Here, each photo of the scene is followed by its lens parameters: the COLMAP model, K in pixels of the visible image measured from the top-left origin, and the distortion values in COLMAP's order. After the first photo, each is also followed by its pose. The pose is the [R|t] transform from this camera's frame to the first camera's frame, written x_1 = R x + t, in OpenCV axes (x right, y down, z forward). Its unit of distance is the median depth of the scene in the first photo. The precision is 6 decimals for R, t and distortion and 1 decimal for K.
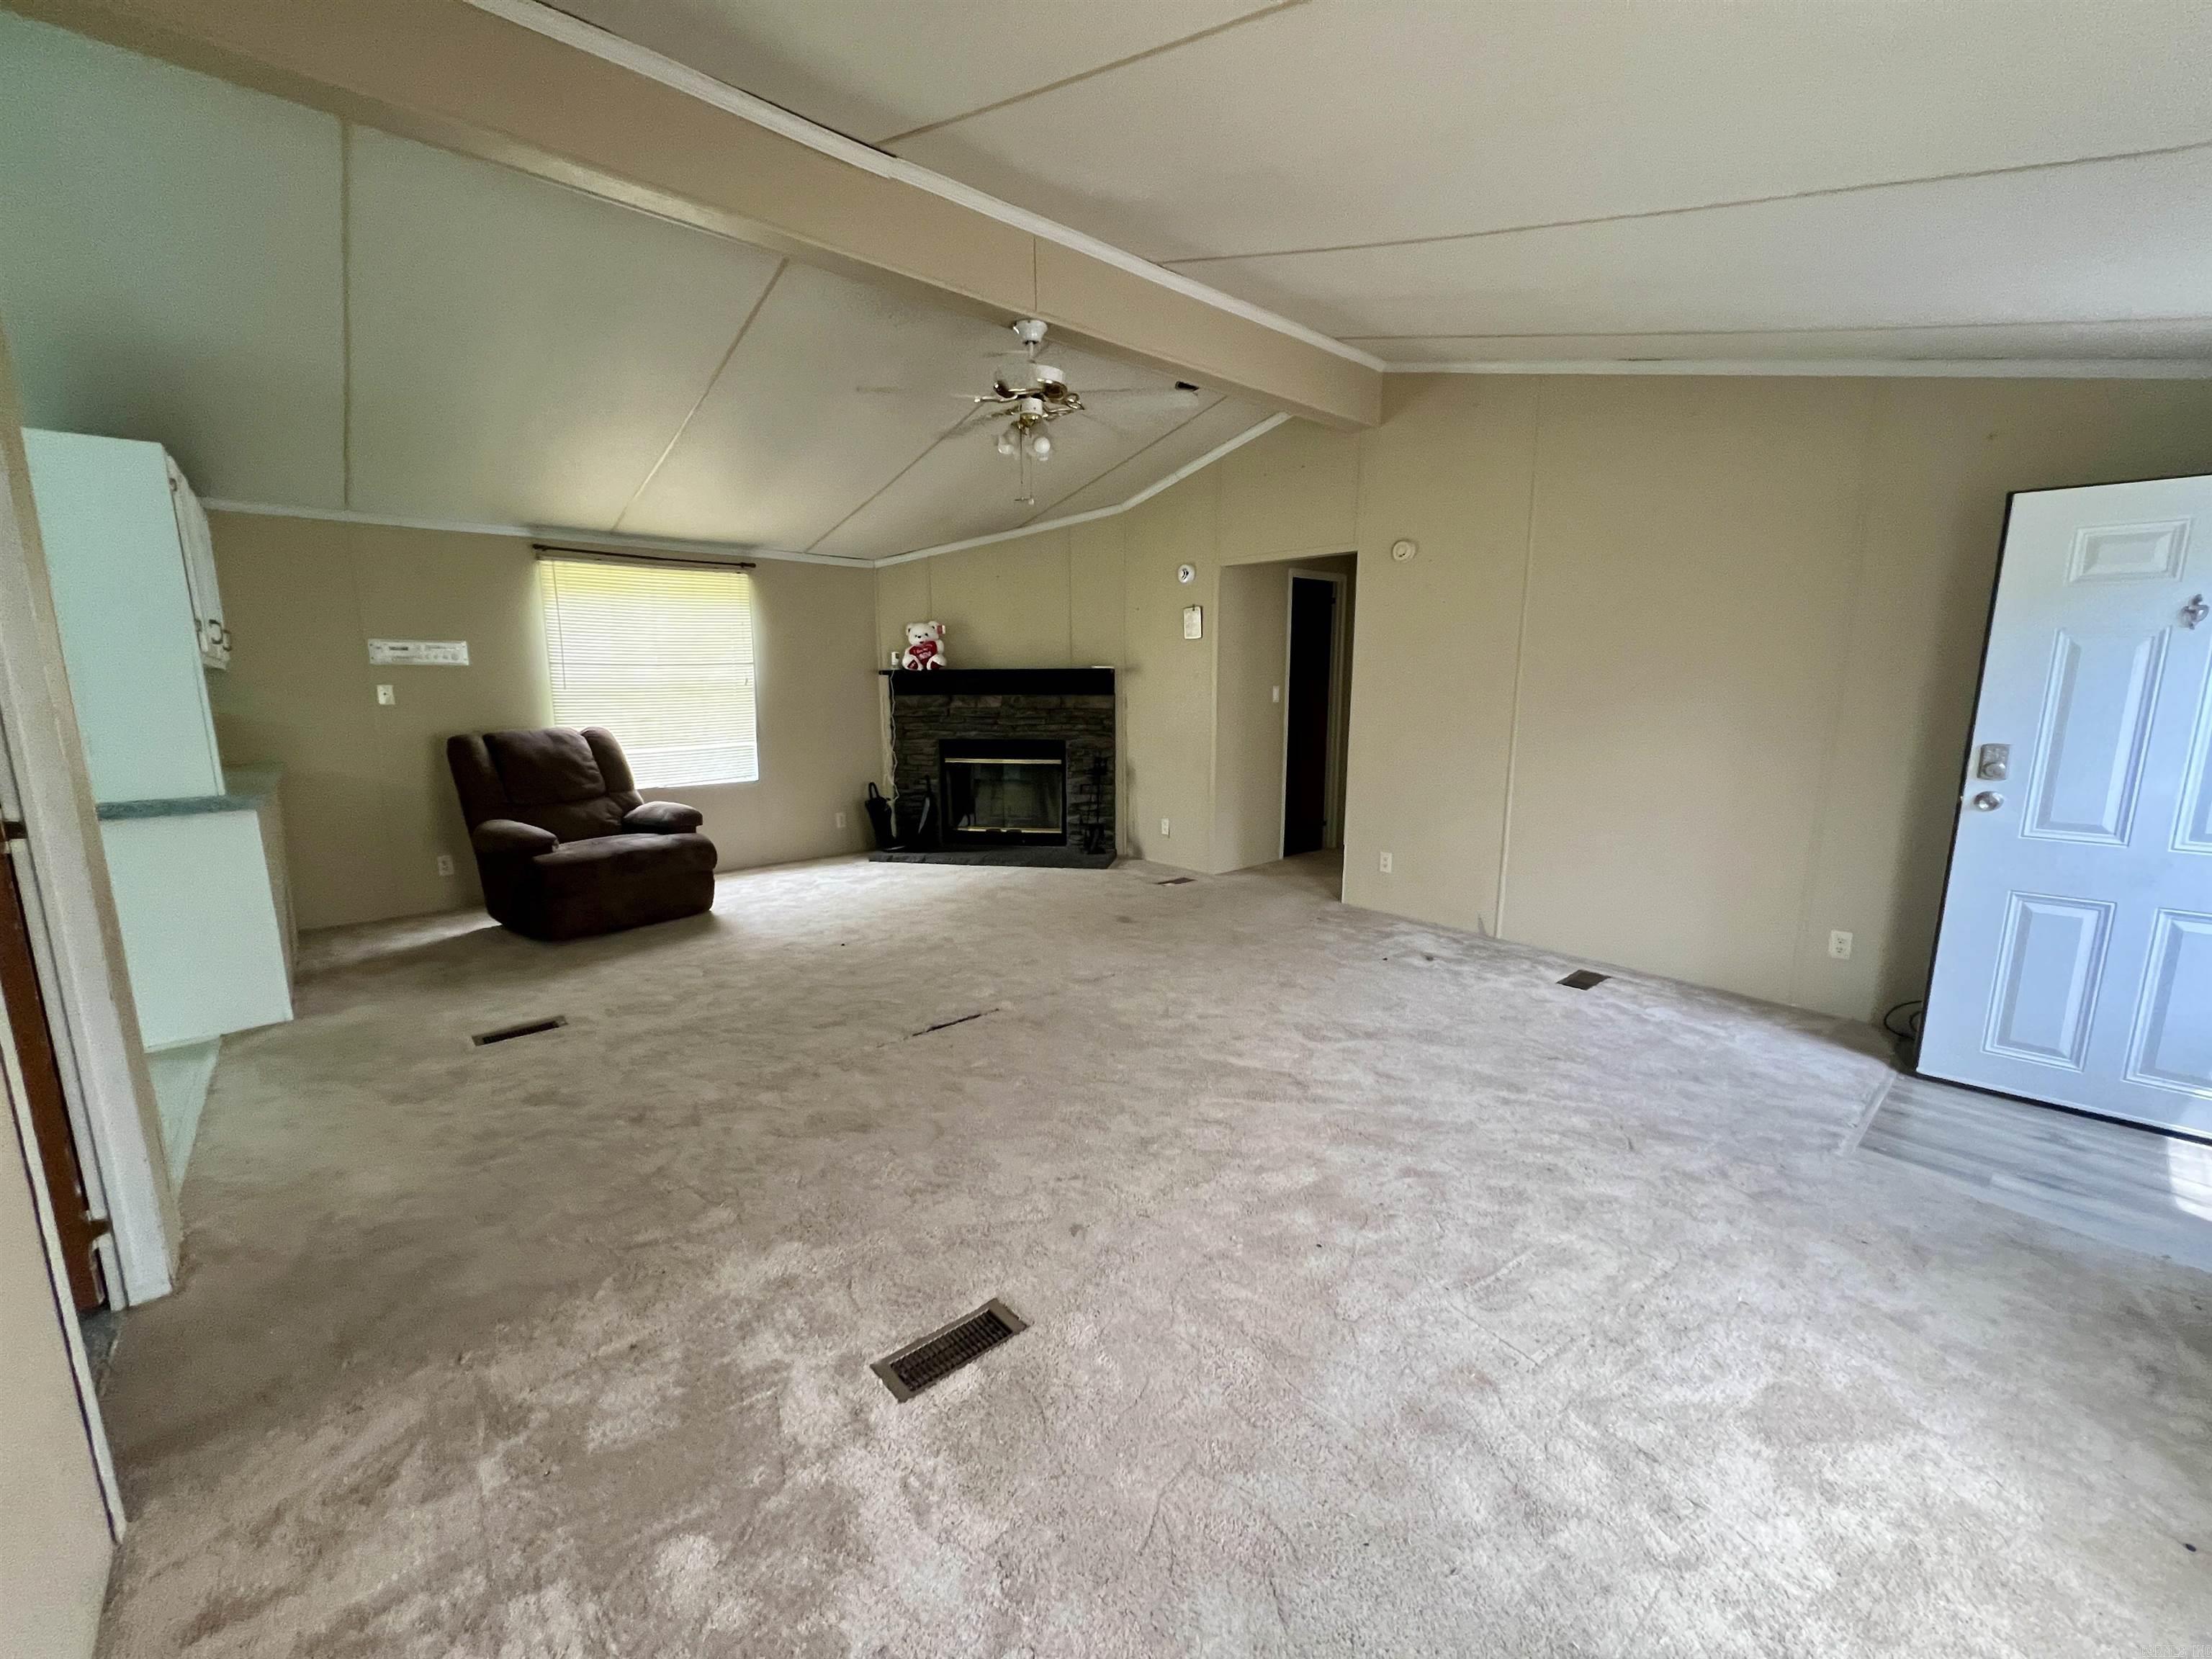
lens RADIAL K [[891.8, 0, 1106.6], [0, 891.8, 827.7], [0, 0, 1]] dist [0.001482, -0.001128]
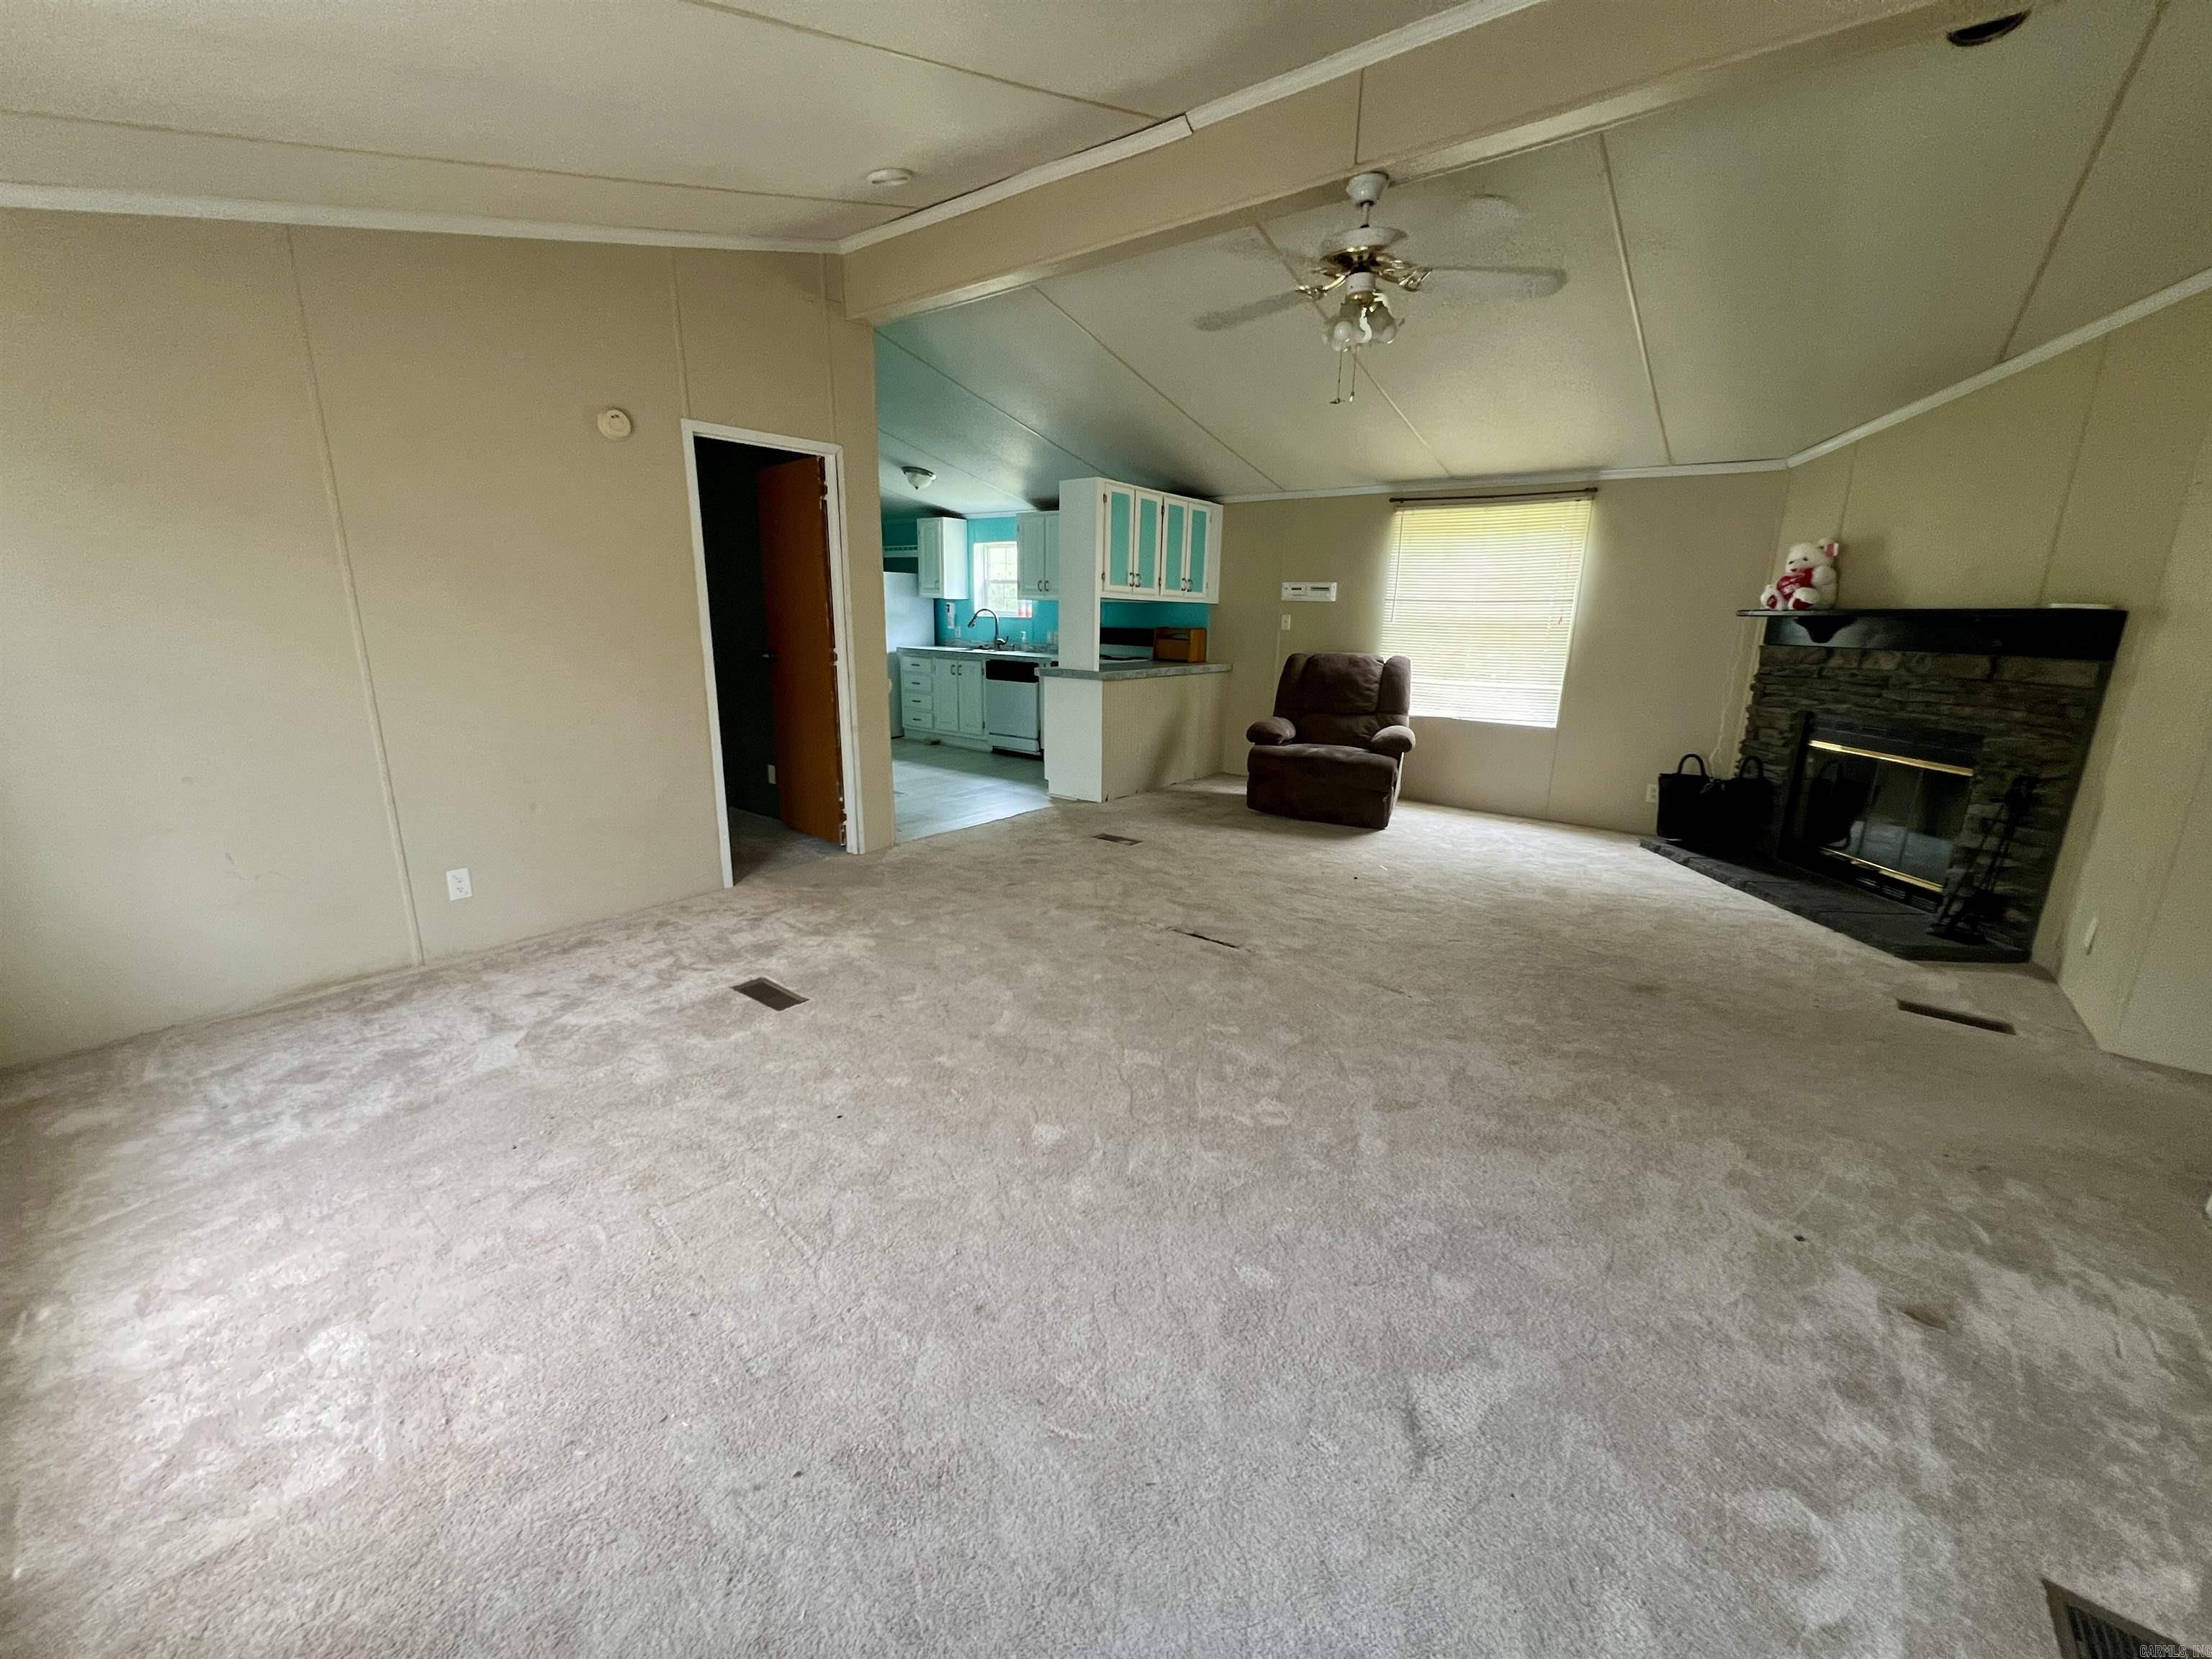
lens RADIAL K [[891.8, 0, 1104.5], [0, 891.8, 834.5], [0, 0, 1]] dist [0.001482, -0.001128]
pose [[0.170900, 0.247366, -0.953731, 0.539780], [-0.185724, 0.958707, 0.215377, -0.072371], [0.967626, 0.140323, 0.209785, 0.440727]]
